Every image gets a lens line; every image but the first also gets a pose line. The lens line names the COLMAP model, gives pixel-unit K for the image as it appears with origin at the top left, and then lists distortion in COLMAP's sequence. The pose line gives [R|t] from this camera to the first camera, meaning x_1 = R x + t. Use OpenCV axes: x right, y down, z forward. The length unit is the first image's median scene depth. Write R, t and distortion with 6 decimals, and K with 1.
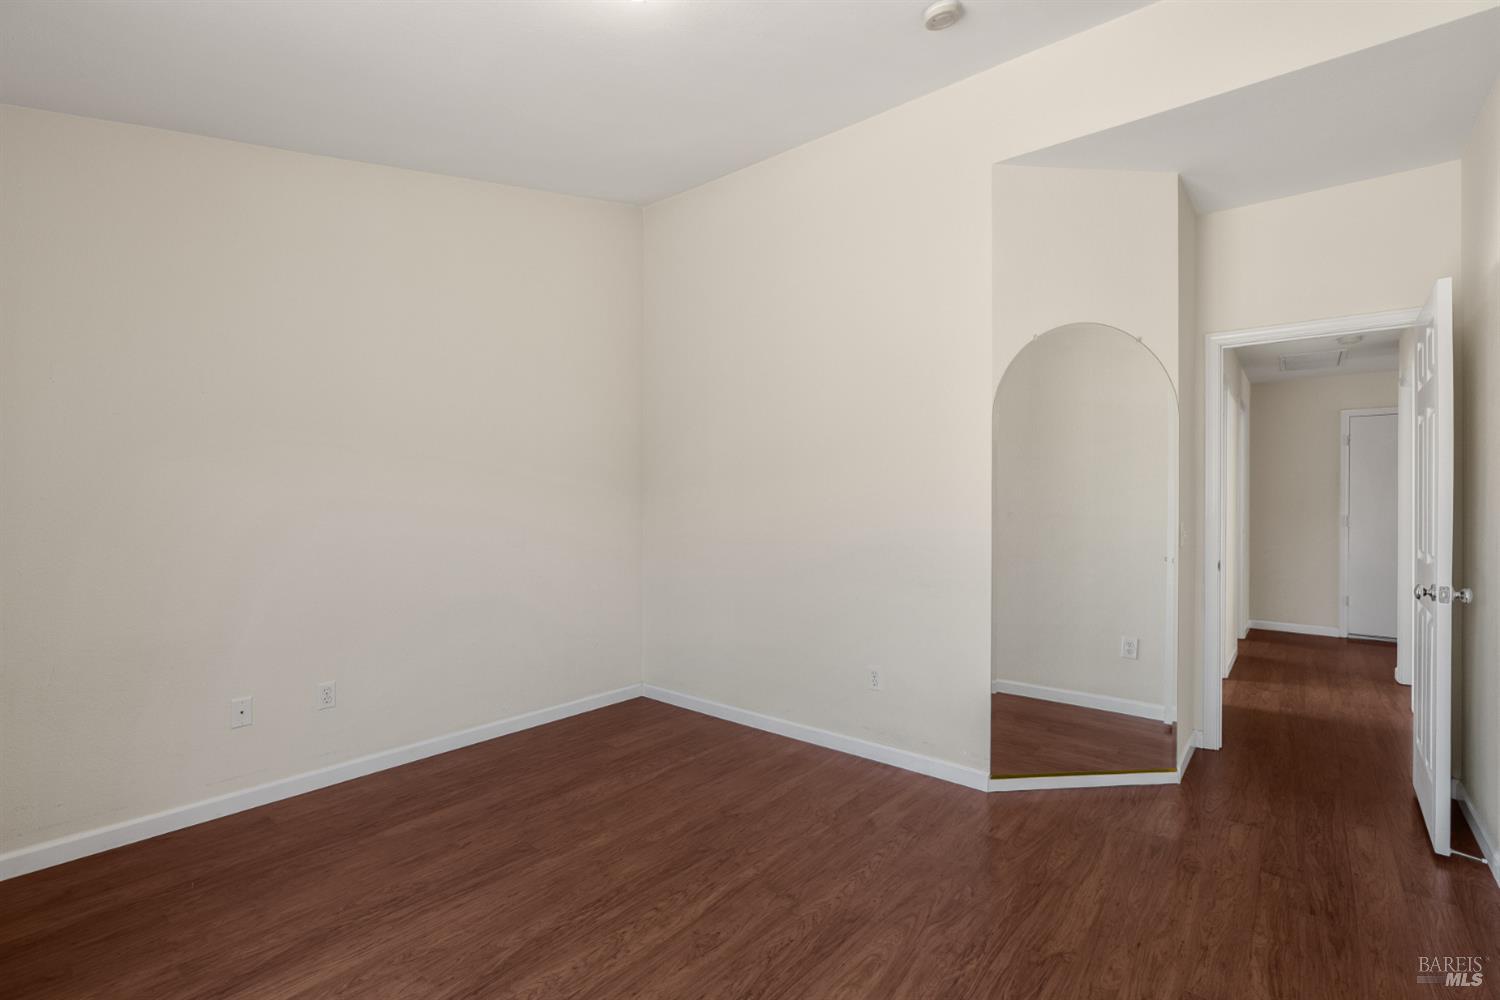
lens RADIAL K [[675.0, 0, 750.0], [0, 675.0, 500.0], [0, 0, 1]] dist [-0.004002, 0.000994]
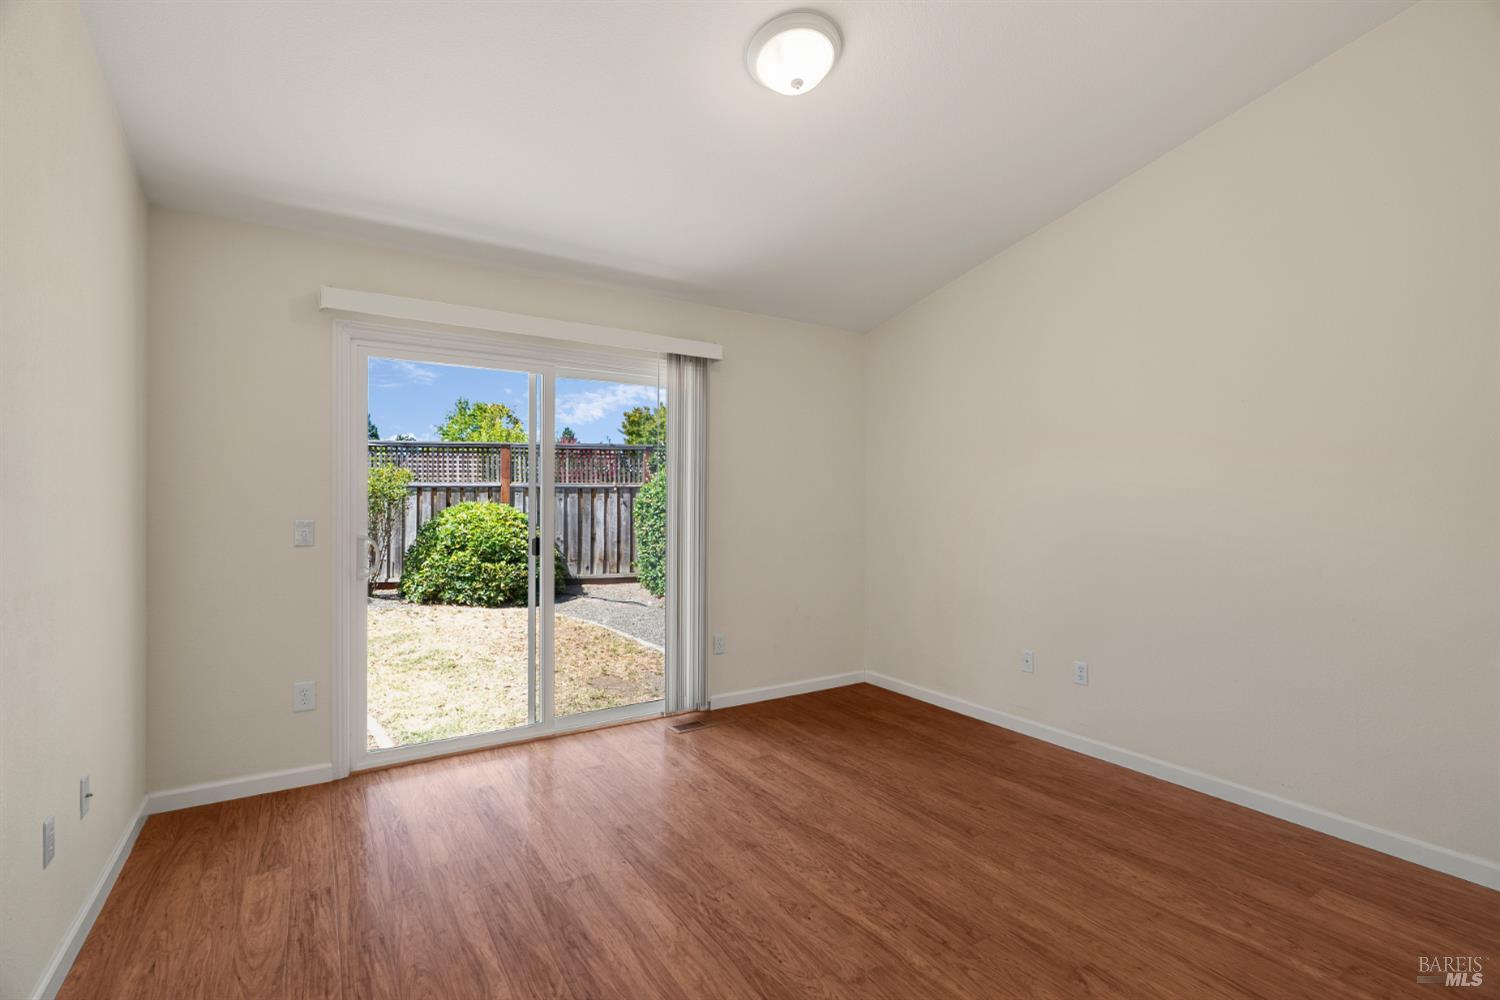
lens RADIAL K [[686.1, 0, 748.5], [0, 686.1, 495.1], [0, 0, 1]] dist [-0.000853, 0.000717]
pose [[-0.302350, -0.013455, -0.953102, 0.956095], [-0.005709, 0.999908, -0.012305, 0.008622], [0.953180, 0.001721, -0.302399, 1.187110]]
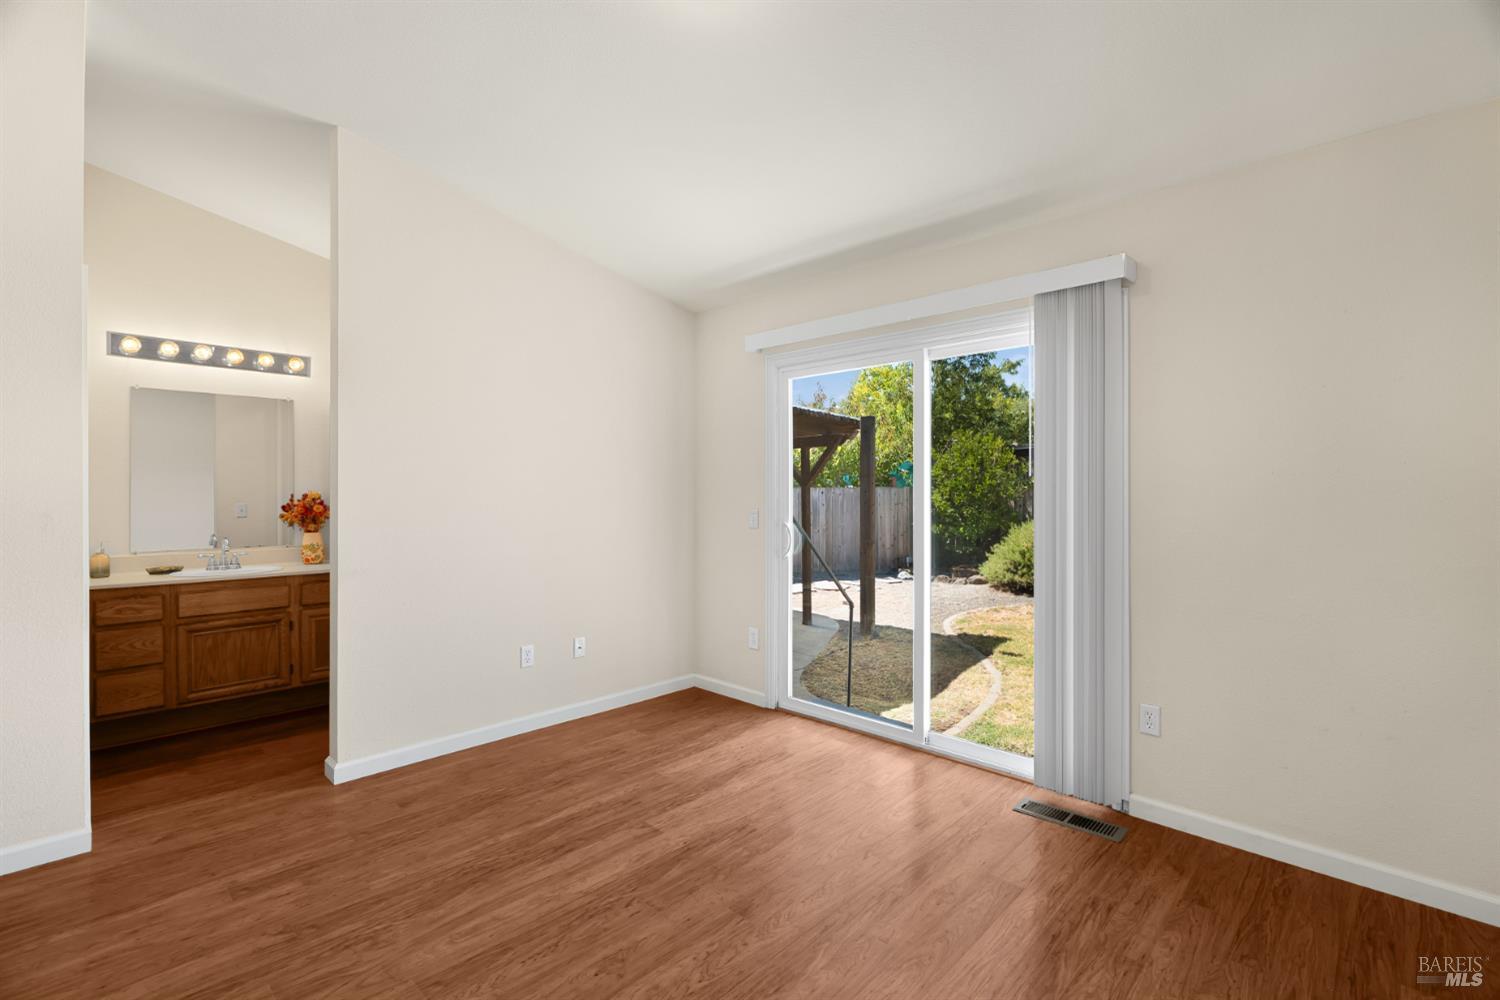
lens RADIAL K [[675.0, 0, 750.0], [0, 675.0, 500.0], [0, 0, 1]] dist [-0.004002, 0.000994]
pose [[-0.997146, -0.003750, 0.075401, -0.306598], [-0.003005, 0.999945, 0.009999, -0.000277], [-0.075434, 0.009744, -0.997103, 1.813005]]
